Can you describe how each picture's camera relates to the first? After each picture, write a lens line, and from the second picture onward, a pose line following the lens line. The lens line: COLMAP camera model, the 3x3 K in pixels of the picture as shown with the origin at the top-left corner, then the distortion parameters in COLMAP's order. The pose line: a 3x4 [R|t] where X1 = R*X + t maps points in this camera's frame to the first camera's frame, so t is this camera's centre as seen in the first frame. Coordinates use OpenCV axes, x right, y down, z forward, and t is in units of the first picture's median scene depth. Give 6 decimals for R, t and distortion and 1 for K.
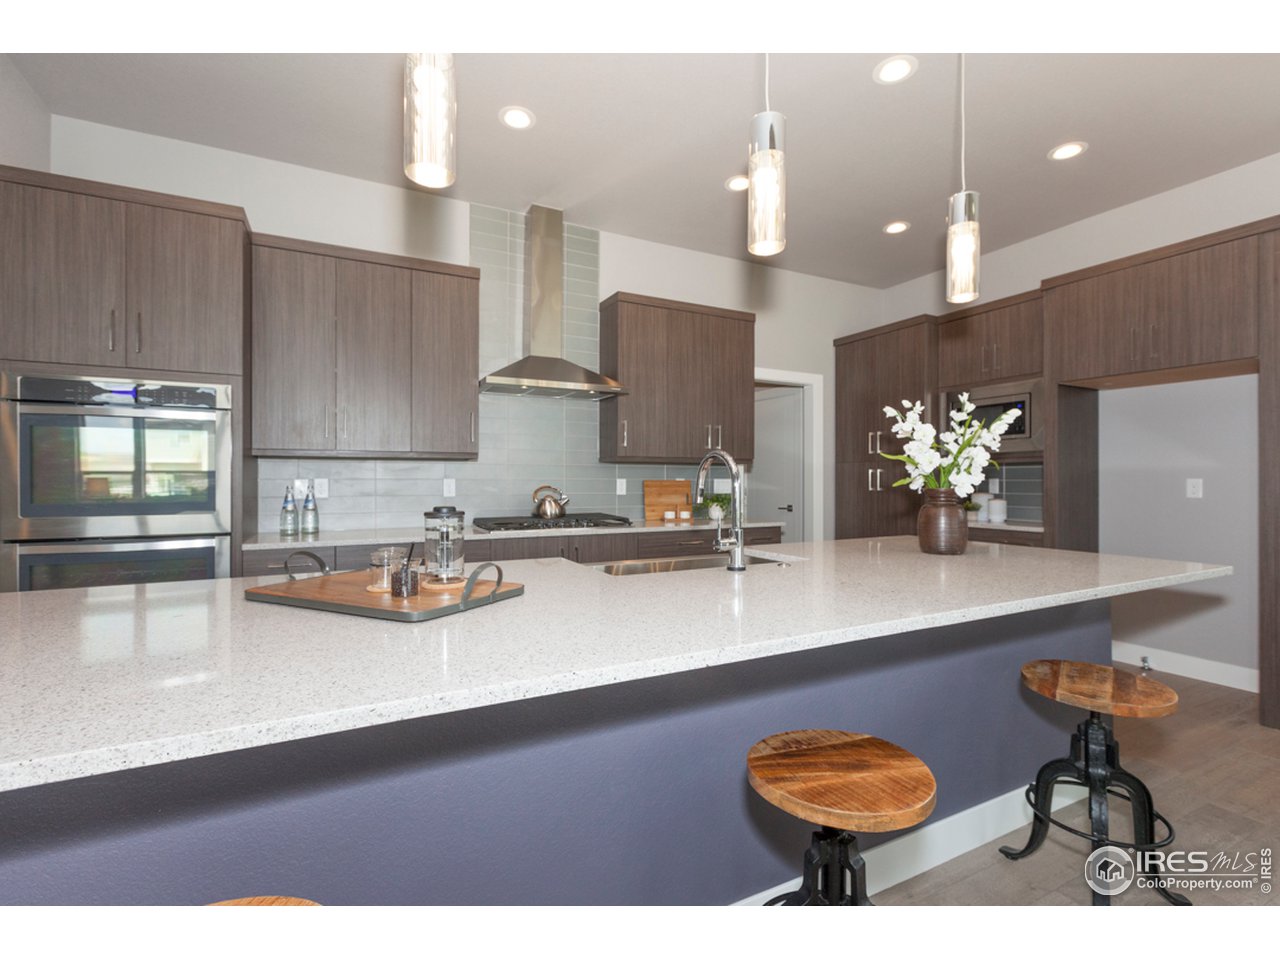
lens RADIAL K [[574.6, 0, 642.7], [0, 574.6, 475.8], [0, 0, 1]] dist [0.001697, 0.000126]
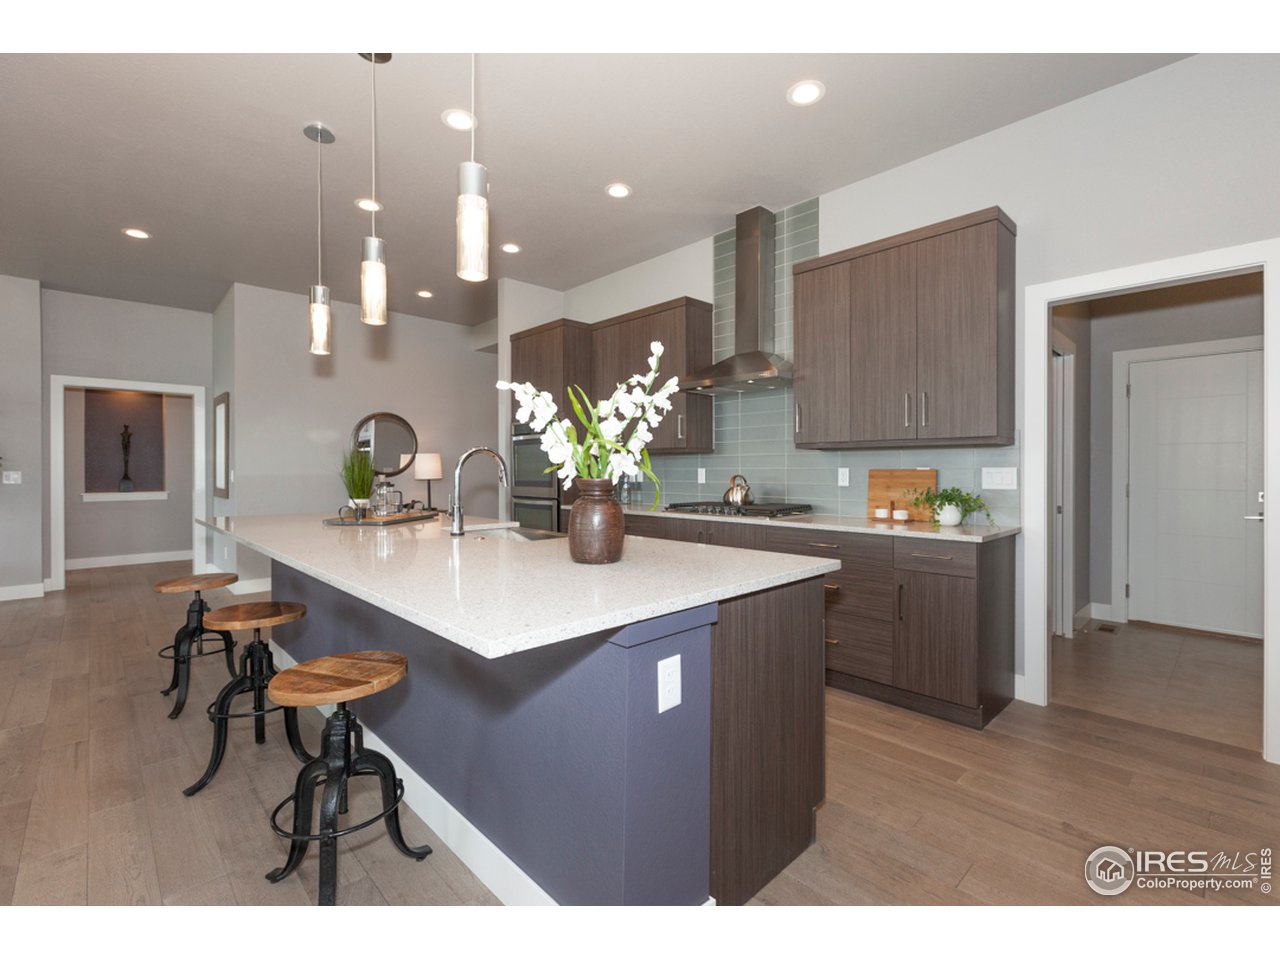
lens RADIAL K [[574.6, 0, 642.7], [0, 574.6, 475.8], [0, 0, 1]] dist [0.001697, 0.000126]
pose [[0.309867, 0.008649, -0.950741, 0.763531], [0.008531, 0.999893, 0.011877, 0.004474], [0.950742, -0.011791, 0.309760, 0.481018]]
